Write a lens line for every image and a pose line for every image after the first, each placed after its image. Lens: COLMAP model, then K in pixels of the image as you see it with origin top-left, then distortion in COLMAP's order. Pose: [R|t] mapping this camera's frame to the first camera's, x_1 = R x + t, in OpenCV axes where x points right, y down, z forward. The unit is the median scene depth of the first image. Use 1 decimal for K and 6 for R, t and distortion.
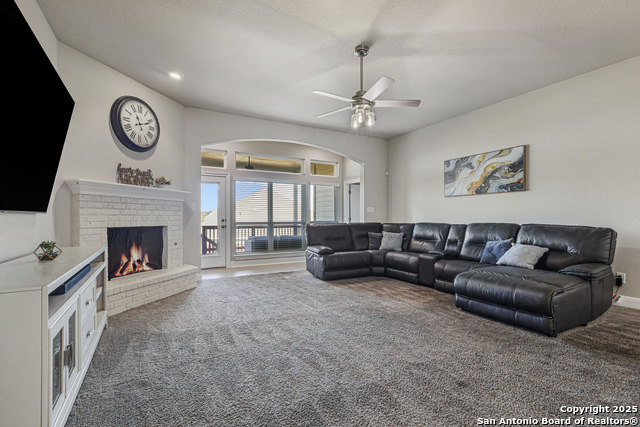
lens RADIAL K [[297.8, 0, 315.4], [0, 297.8, 216.7], [0, 0, 1]] dist [-0.000597, -0.000454]
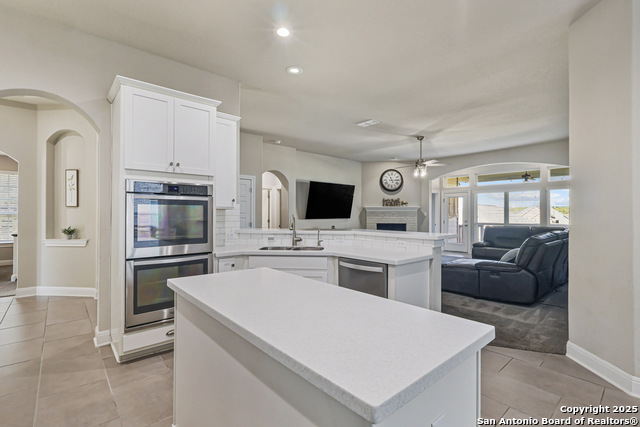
lens RADIAL K [[297.8, 0, 318.9], [0, 297.8, 211.4], [0, 0, 1]] dist [-0.000597, -0.000454]
pose [[0.217272, -0.007282, -0.976084, 1.366909], [0.003316, 0.999972, -0.006722, -0.041950], [0.976106, -0.001776, 0.217290, -0.068658]]
